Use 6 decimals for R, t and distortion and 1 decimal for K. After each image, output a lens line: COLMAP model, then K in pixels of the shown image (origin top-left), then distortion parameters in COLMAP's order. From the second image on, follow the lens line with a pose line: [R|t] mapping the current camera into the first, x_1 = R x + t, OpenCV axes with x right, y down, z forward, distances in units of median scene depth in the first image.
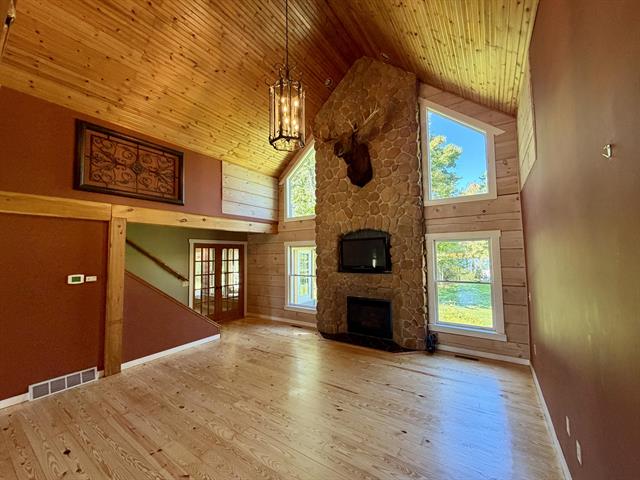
lens RADIAL K [[255.0, 0, 319.5], [0, 255.0, 241.5], [0, 0, 1]] dist [-0.000344, 0.000533]
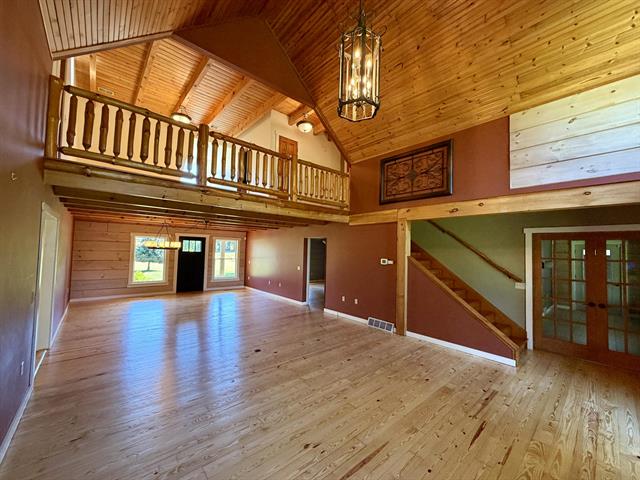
lens RADIAL K [[255.0, 0, 318.5], [0, 255.0, 240.6], [0, 0, 1]] dist [-0.000344, 0.000533]
pose [[-0.253360, -0.029081, -0.966935, 0.526750], [0.027881, 0.998913, -0.037348, 0.052723], [0.966970, -0.036421, -0.252274, 0.802655]]
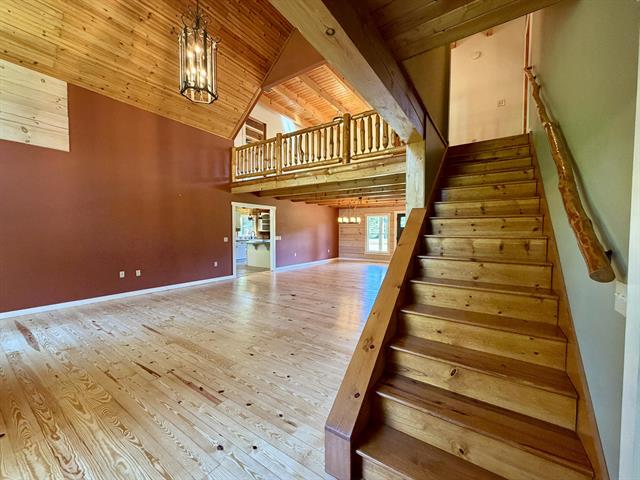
lens RADIAL K [[255.0, 0, 318.7], [0, 255.0, 241.9], [0, 0, 1]] dist [-0.000344, 0.000533]
pose [[-0.999959, 0.006637, 0.006129, -0.464125], [0.006585, 0.999943, -0.008427, 0.177102], [-0.006185, -0.008386, -0.999946, 1.528994]]
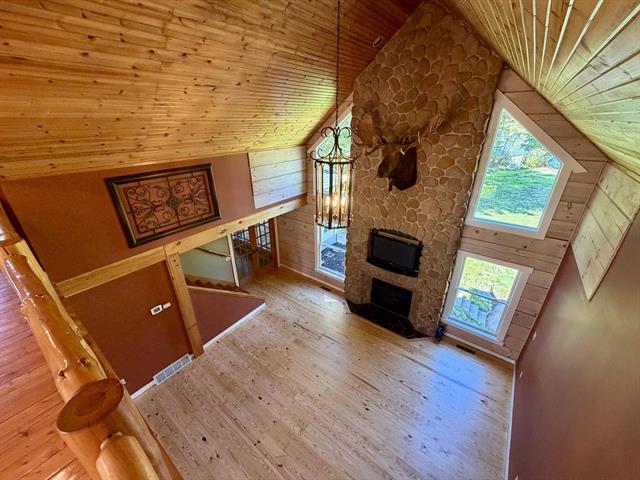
lens RADIAL K [[255.0, 0, 319.7], [0, 255.0, 240.3], [0, 0, 1]] dist [-0.000344, 0.000533]
pose [[0.998647, 0.028450, -0.043531, -0.102877], [-0.004425, 0.880532, 0.473967, -0.580202], [0.051815, -0.473133, 0.879466, 0.096850]]
